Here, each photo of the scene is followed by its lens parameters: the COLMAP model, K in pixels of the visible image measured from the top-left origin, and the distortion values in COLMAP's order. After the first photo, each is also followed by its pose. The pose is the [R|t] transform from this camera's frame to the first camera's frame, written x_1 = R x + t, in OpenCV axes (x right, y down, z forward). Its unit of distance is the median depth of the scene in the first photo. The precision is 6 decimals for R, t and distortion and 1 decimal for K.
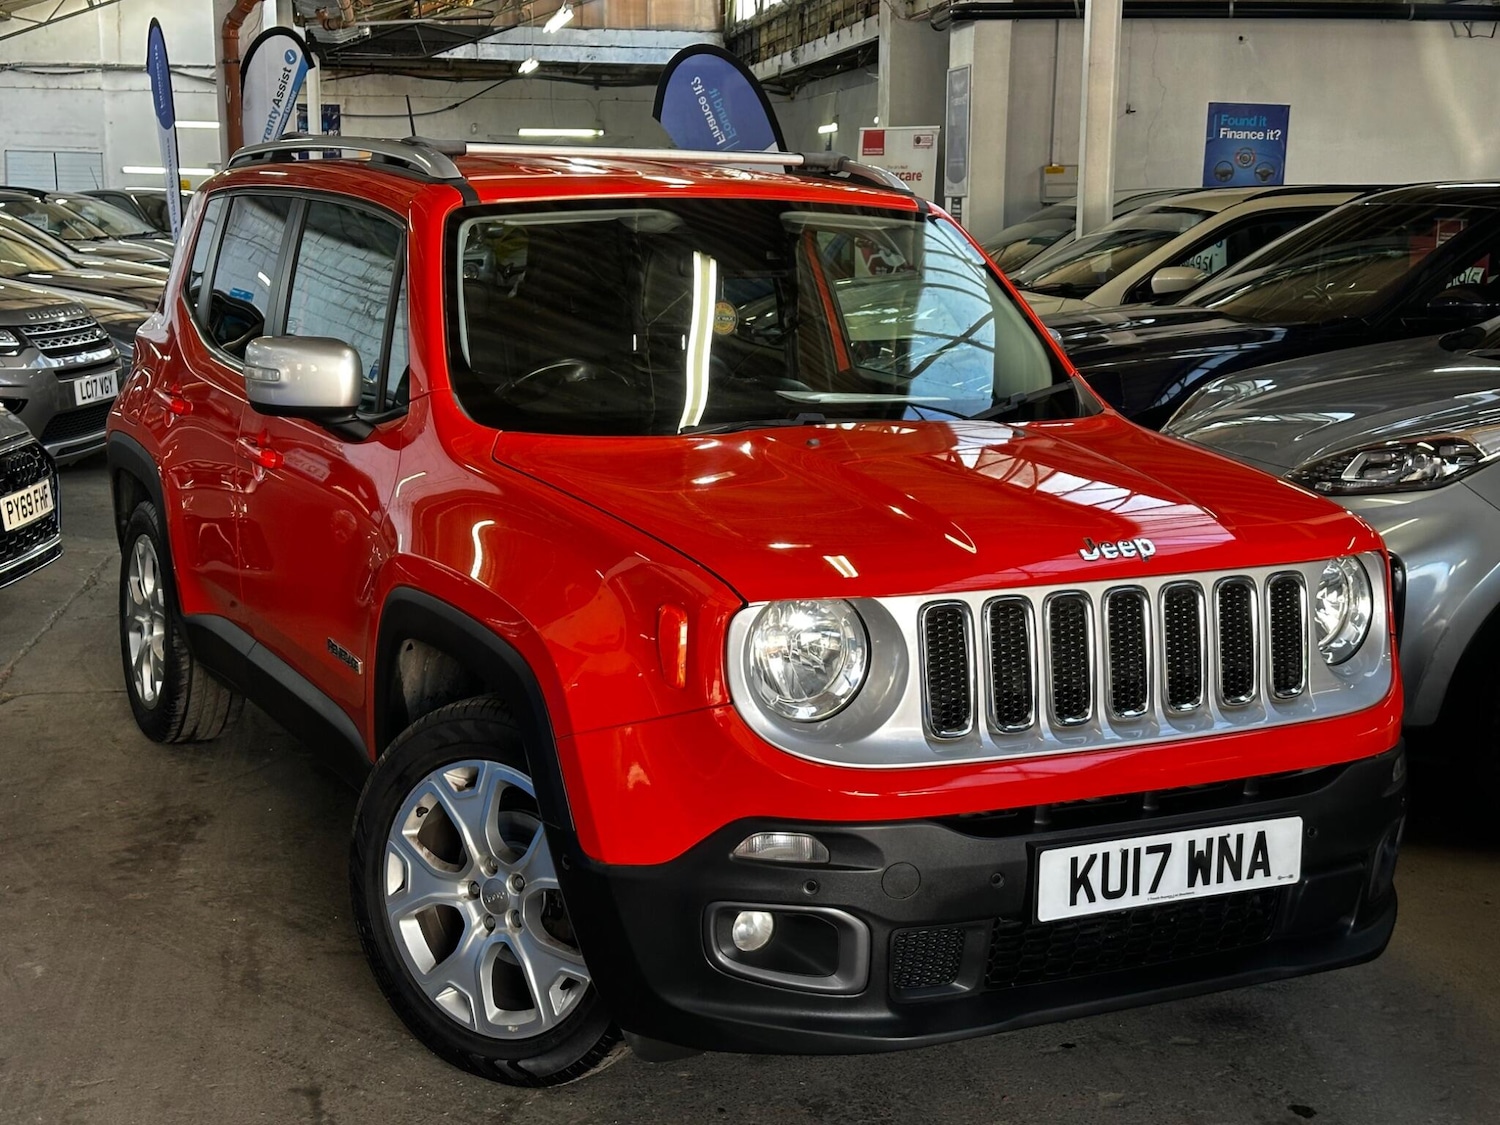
lens RADIAL K [[2161.6, 0, 769.6], [0, 2161.6, 534.0], [0, 0, 1]] dist [0.203839, -0.368502]
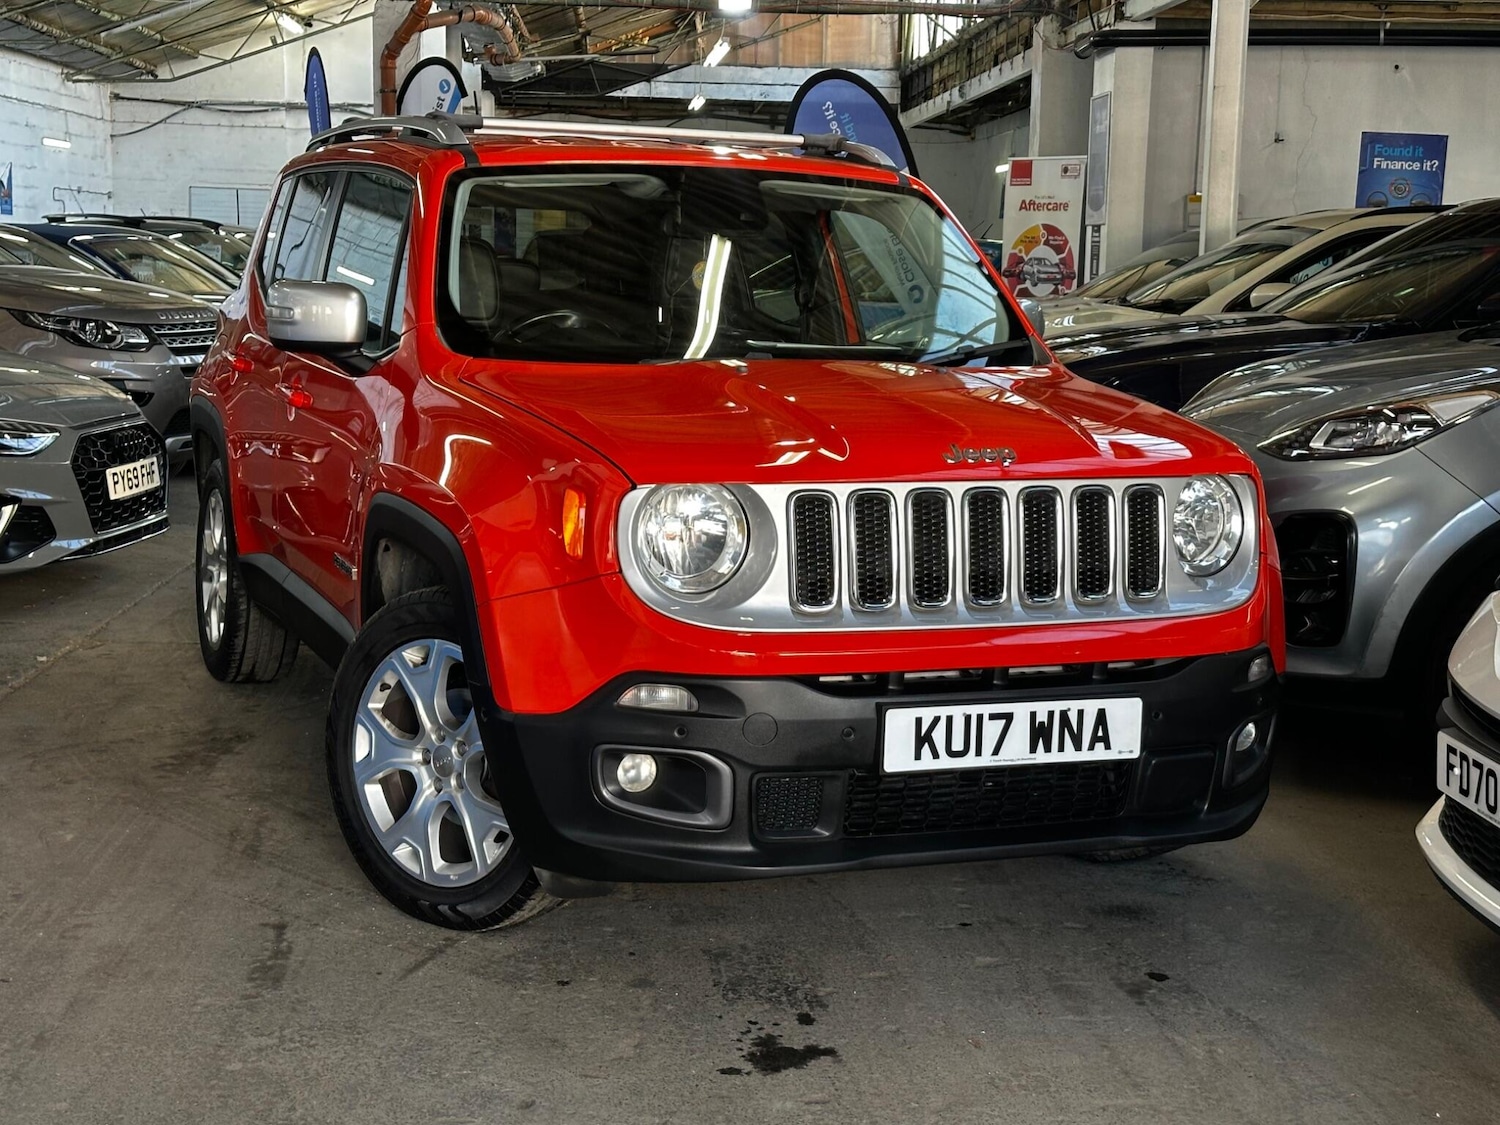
lens RADIAL K [[2288.4, 0, 773.3], [0, 2288.4, 527.3], [0, 0, 1]] dist [0.165175, -0.057551]
pose [[0.995250, 0.022095, -0.094812, 0.136930], [-0.025533, 0.999054, -0.035197, 0.073056], [0.093944, 0.037451, 0.994873, -0.154780]]
